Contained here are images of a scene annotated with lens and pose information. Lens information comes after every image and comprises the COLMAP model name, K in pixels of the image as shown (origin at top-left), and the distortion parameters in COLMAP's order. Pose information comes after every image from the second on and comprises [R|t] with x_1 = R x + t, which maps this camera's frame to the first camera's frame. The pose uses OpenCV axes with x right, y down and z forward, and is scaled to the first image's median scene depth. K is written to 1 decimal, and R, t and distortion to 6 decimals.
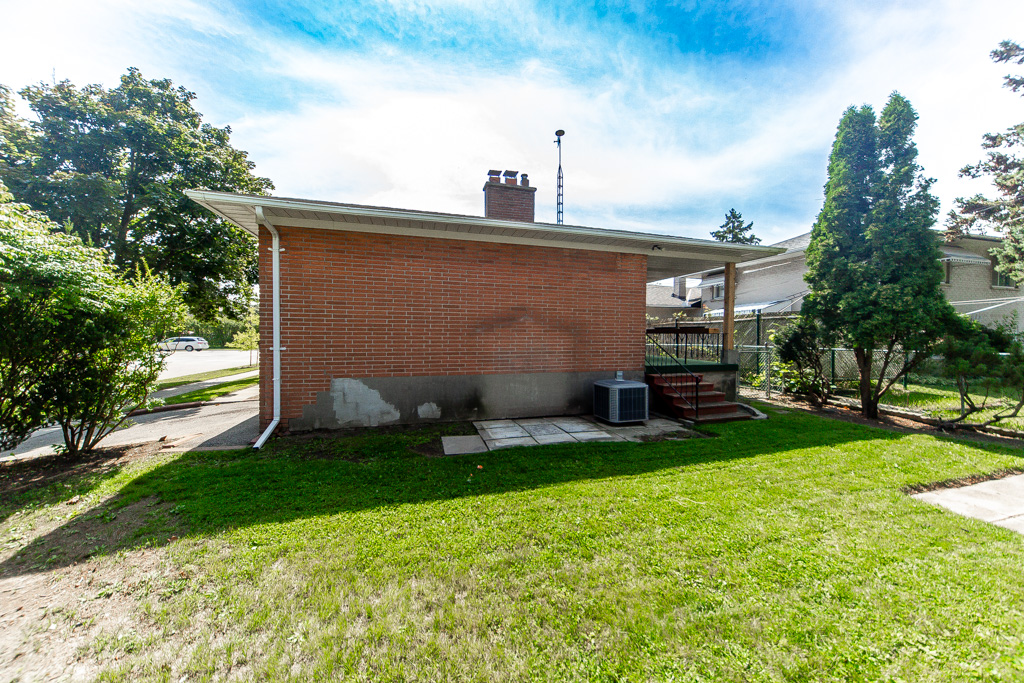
lens RADIAL K [[334.9, 0, 515.3], [0, 334.9, 343.7], [0, 0, 1]] dist [-0.001331, -0.000008]
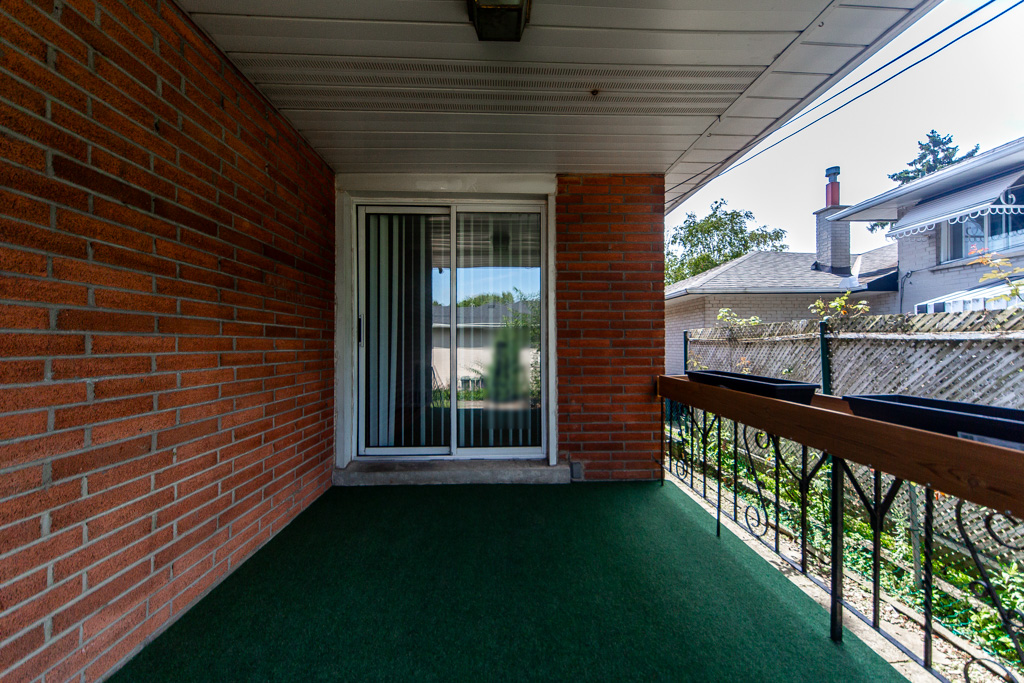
lens RADIAL K [[384.1, 0, 514.6], [0, 384.1, 345.0], [0, 0, 1]] dist [-0.000109, -0.000138]
pose [[0.972316, -0.010103, -0.233453, 0.235673], [0.005370, 0.999767, -0.020901, -0.038256], [0.233610, 0.019069, 0.972143, 0.485646]]
